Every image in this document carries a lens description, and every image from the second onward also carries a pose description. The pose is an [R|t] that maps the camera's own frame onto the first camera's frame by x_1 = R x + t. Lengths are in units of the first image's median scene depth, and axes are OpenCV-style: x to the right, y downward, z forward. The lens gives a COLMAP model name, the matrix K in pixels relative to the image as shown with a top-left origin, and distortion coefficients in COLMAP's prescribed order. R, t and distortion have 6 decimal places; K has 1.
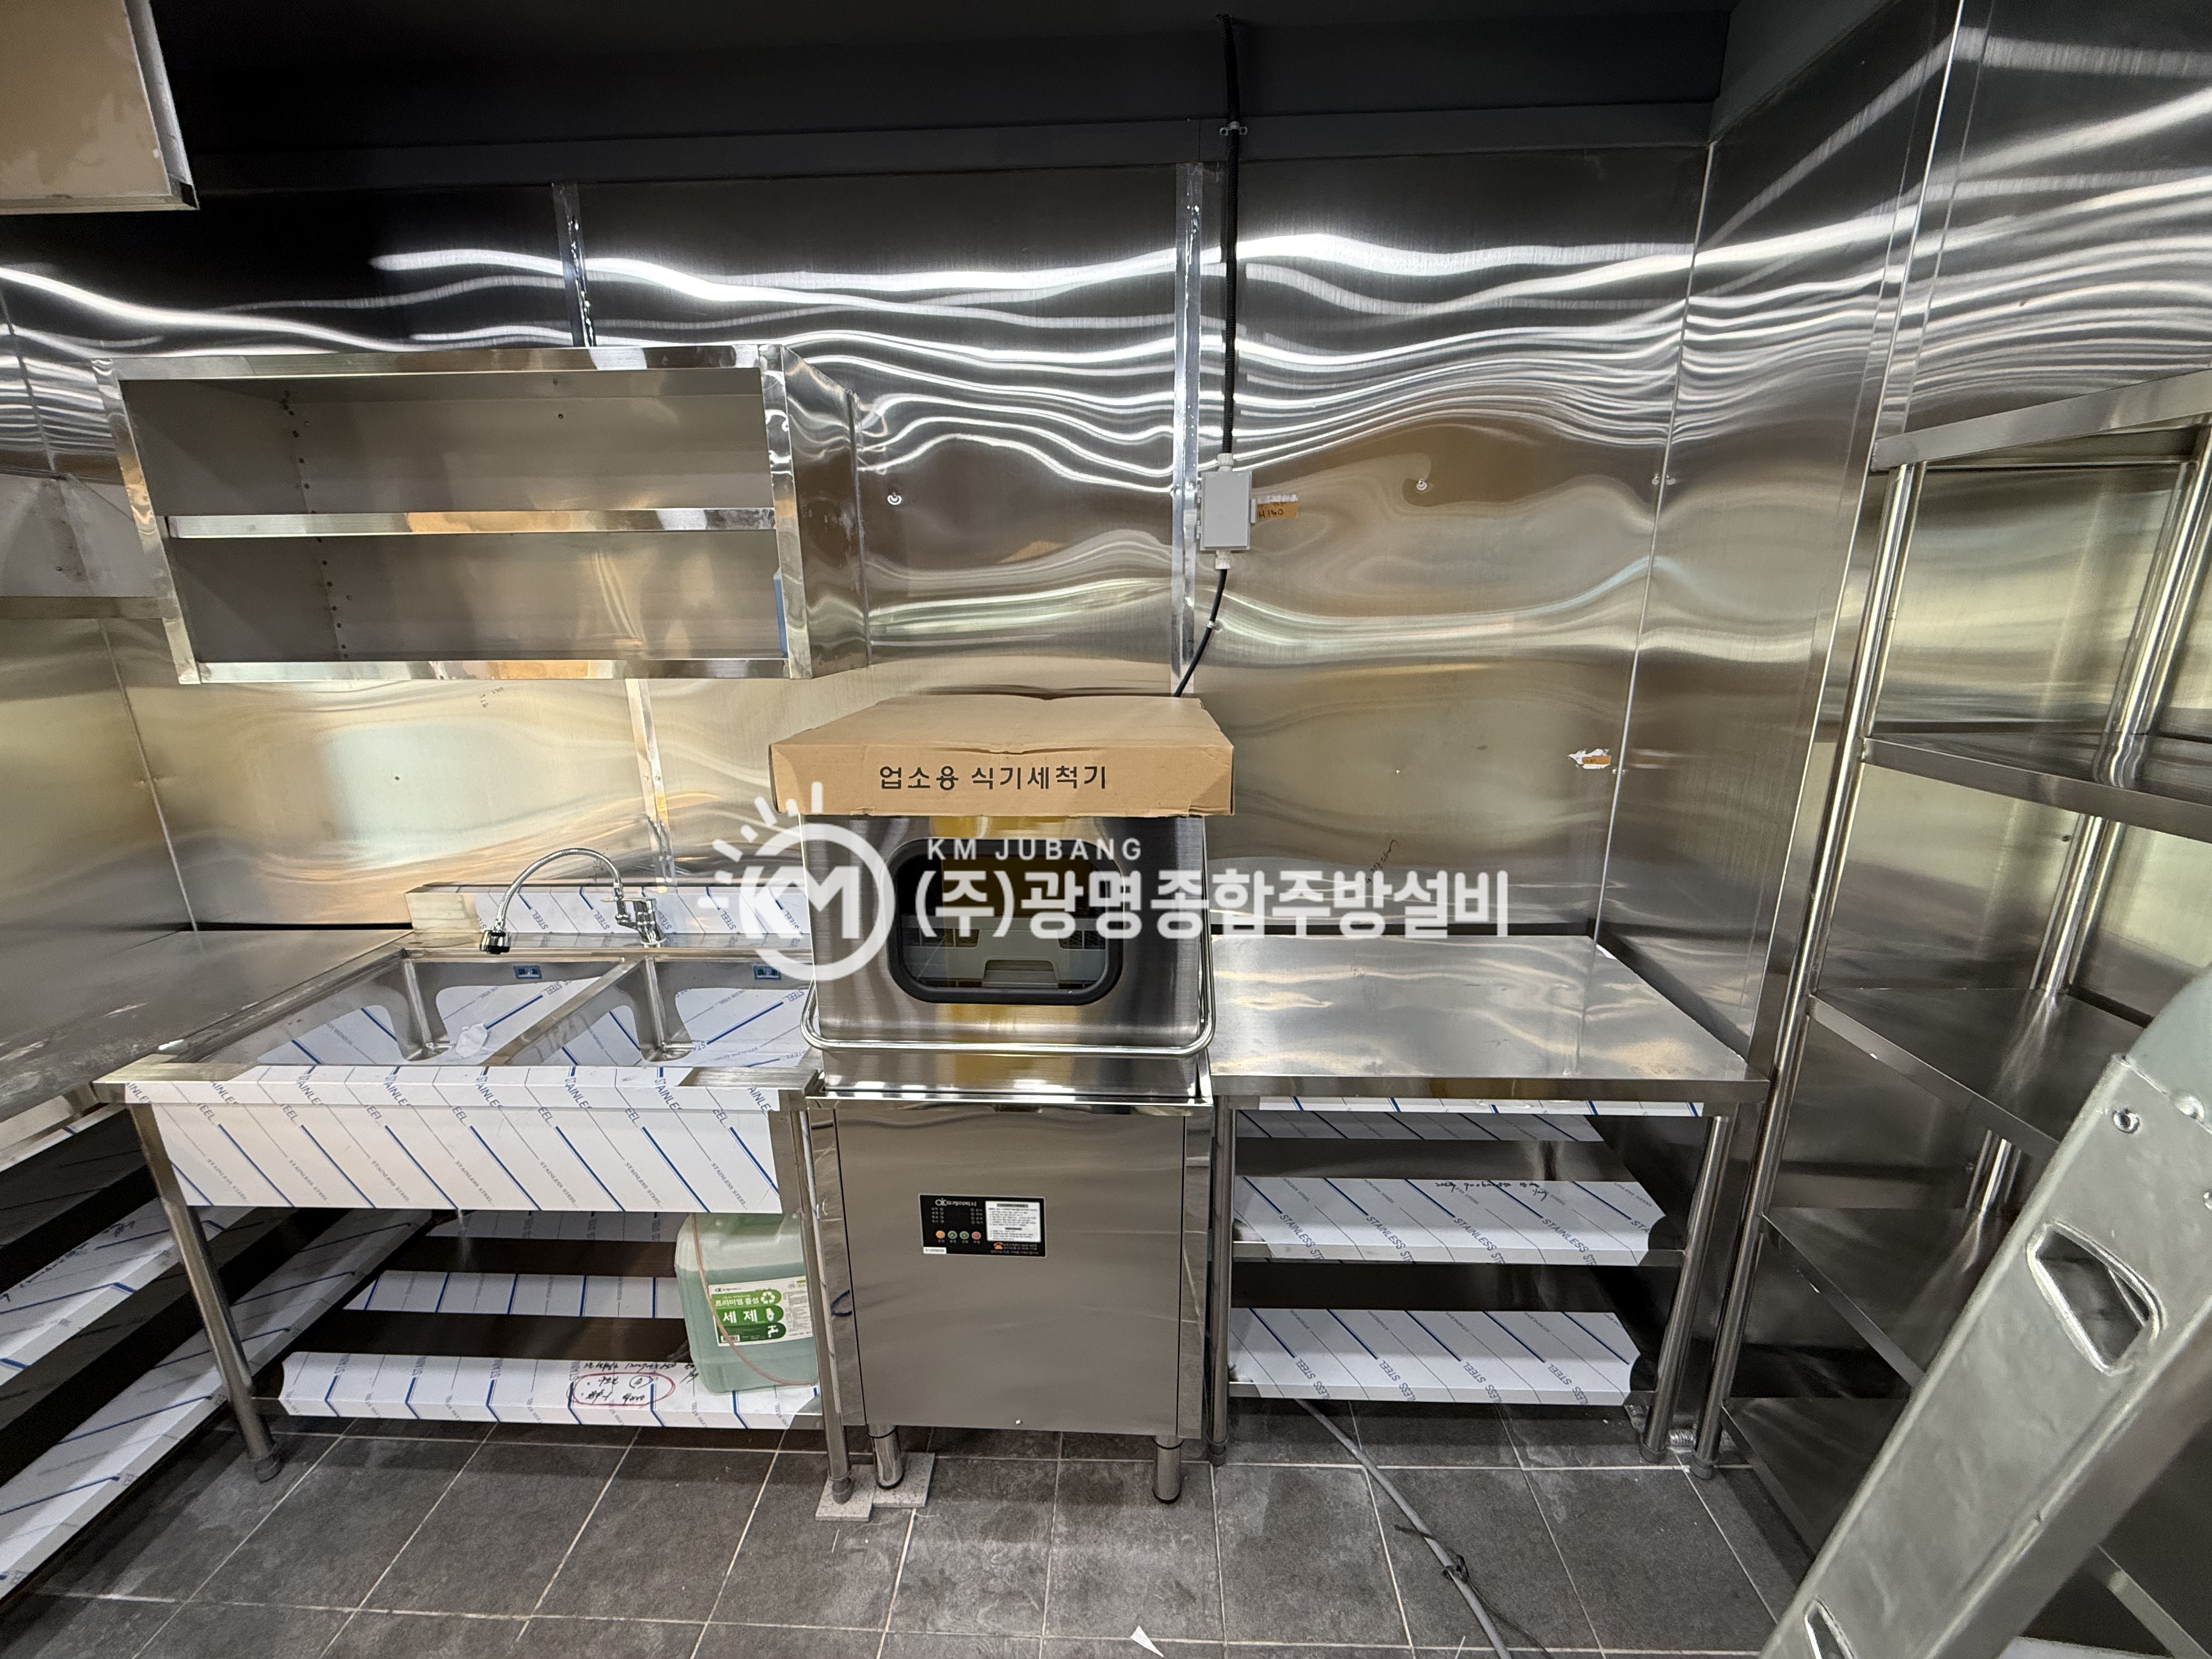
lens RADIAL K [[890.8, 0, 1106.4], [0, 890.8, 834.0], [0, 0, 1]] dist [0.001185, -0.001251]
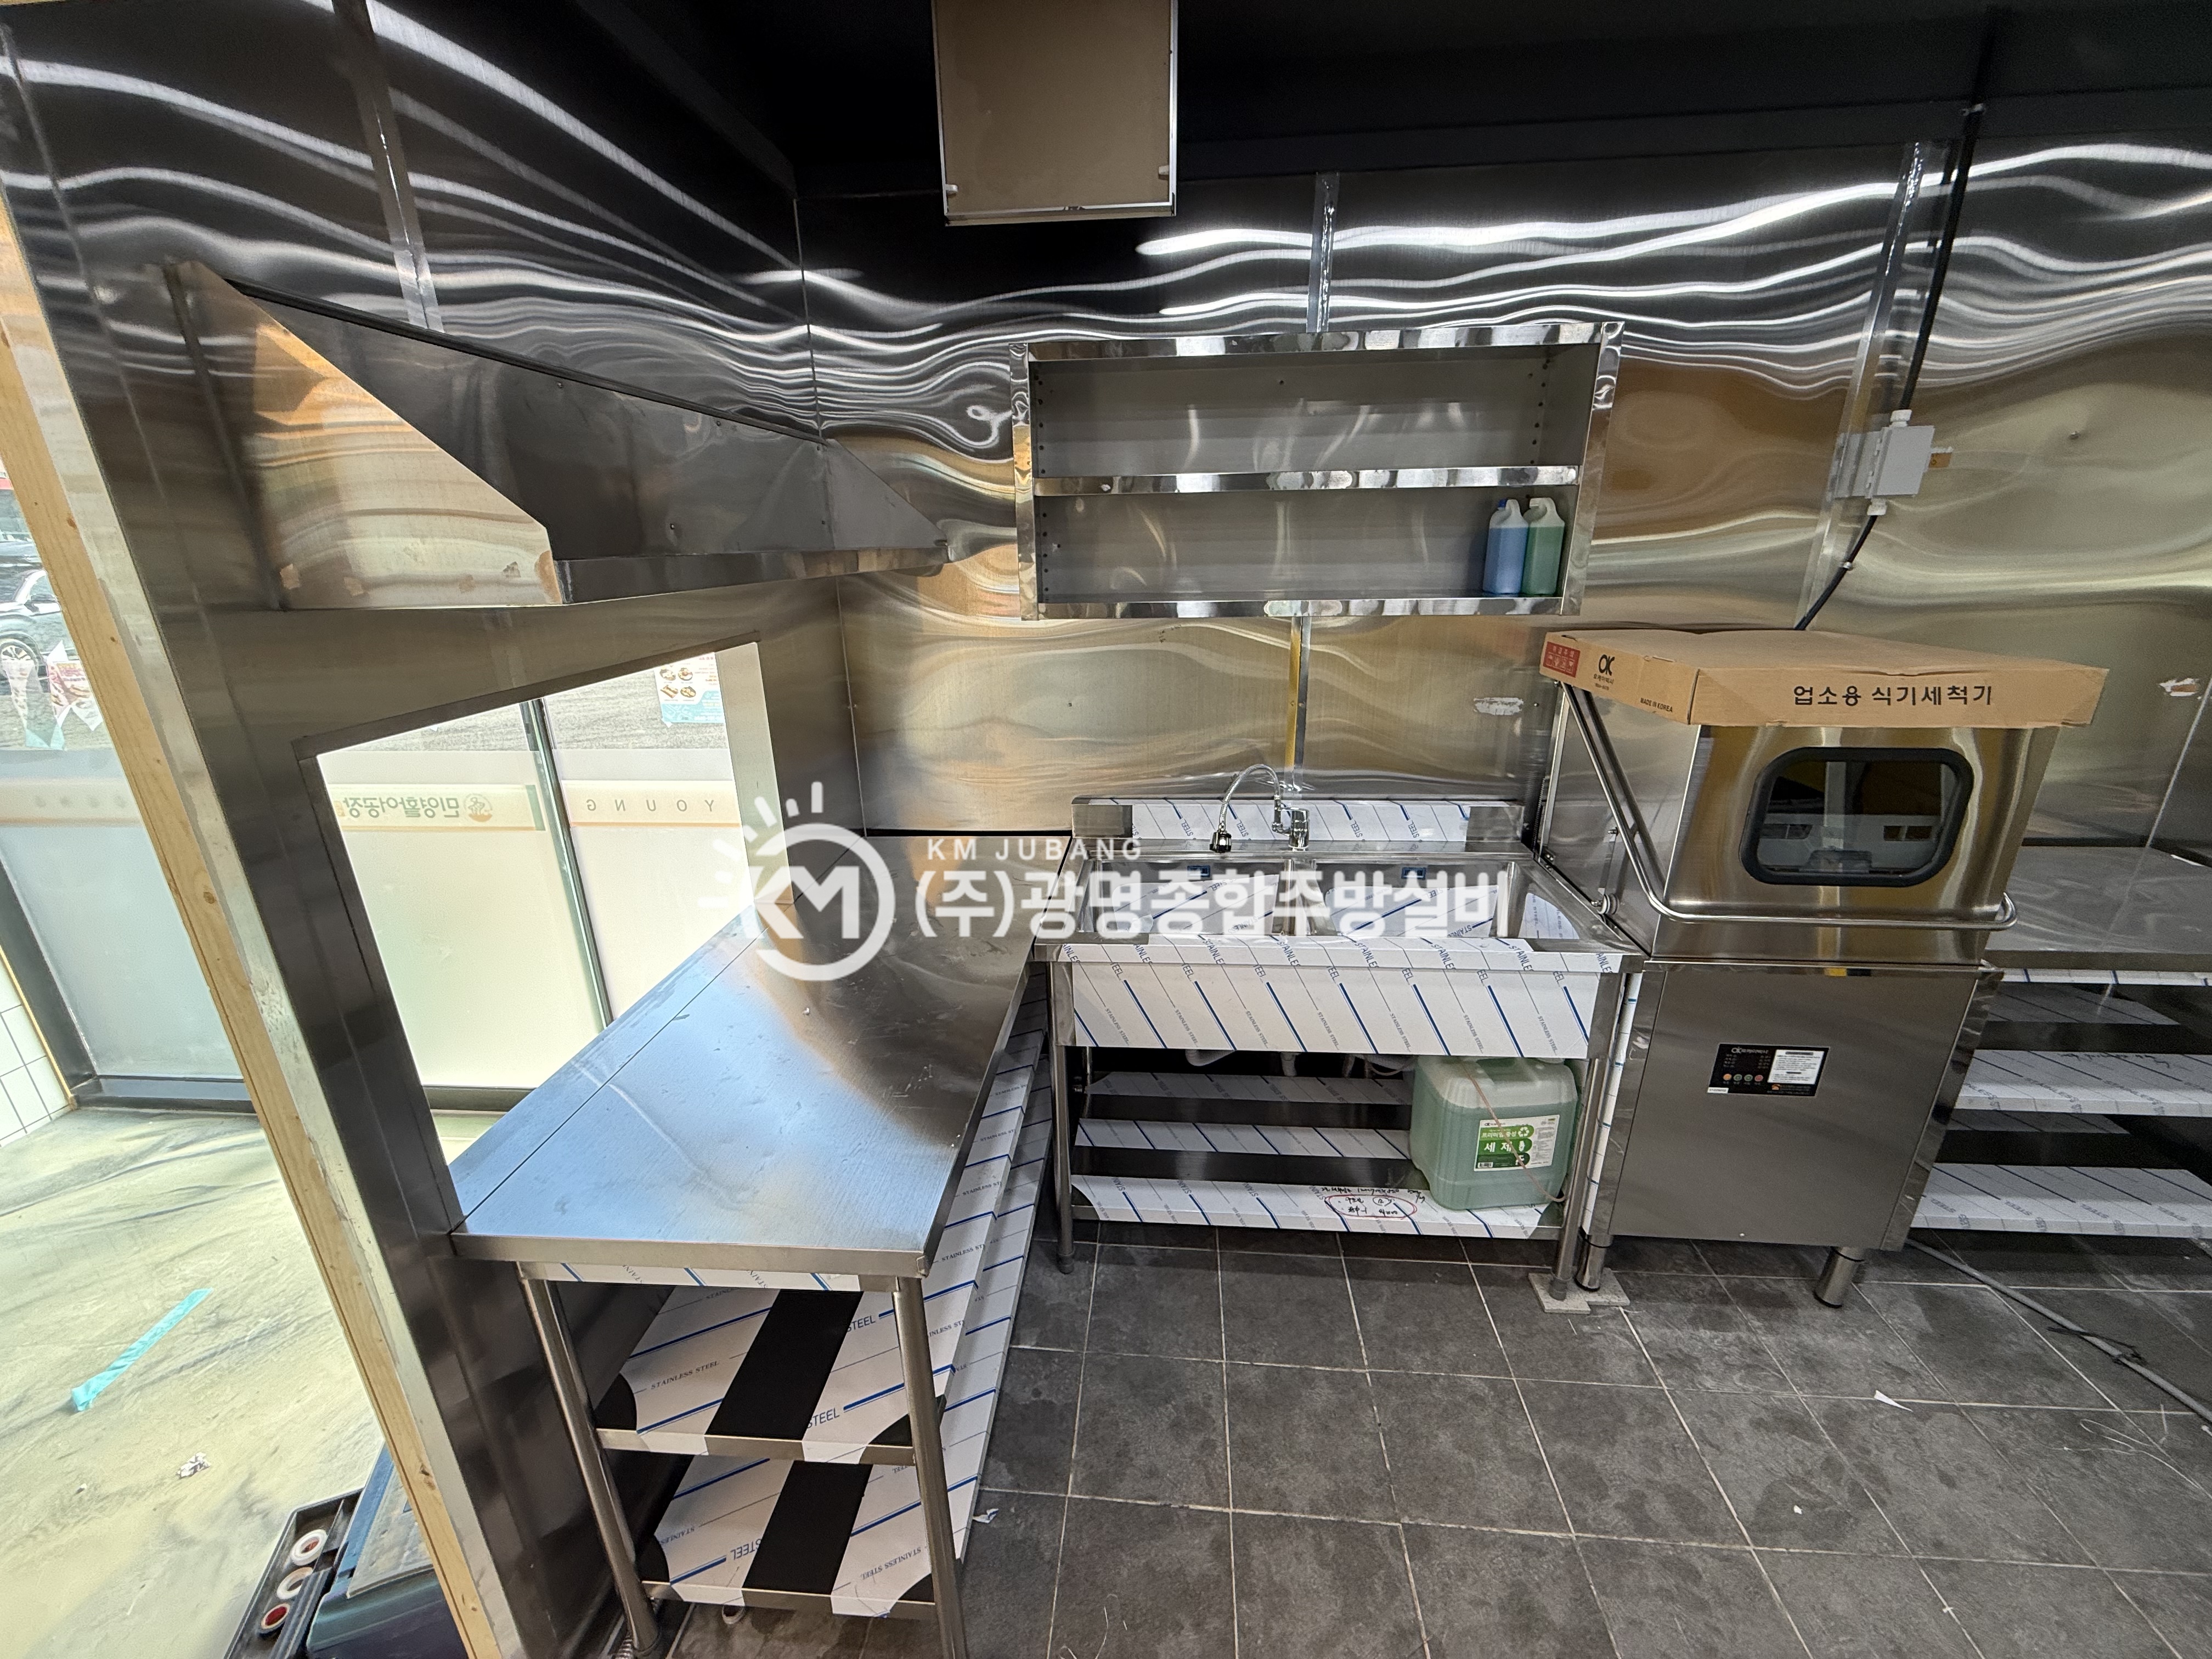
lens RADIAL K [[890.8, 0, 1104.9], [0, 890.8, 834.9], [0, 0, 1]] dist [0.001185, -0.001251]
pose [[0.999083, 0.006678, -0.042300, -0.897497], [-0.003977, 0.997966, 0.063632, 0.041557], [0.042639, -0.063405, 0.997077, -0.207800]]
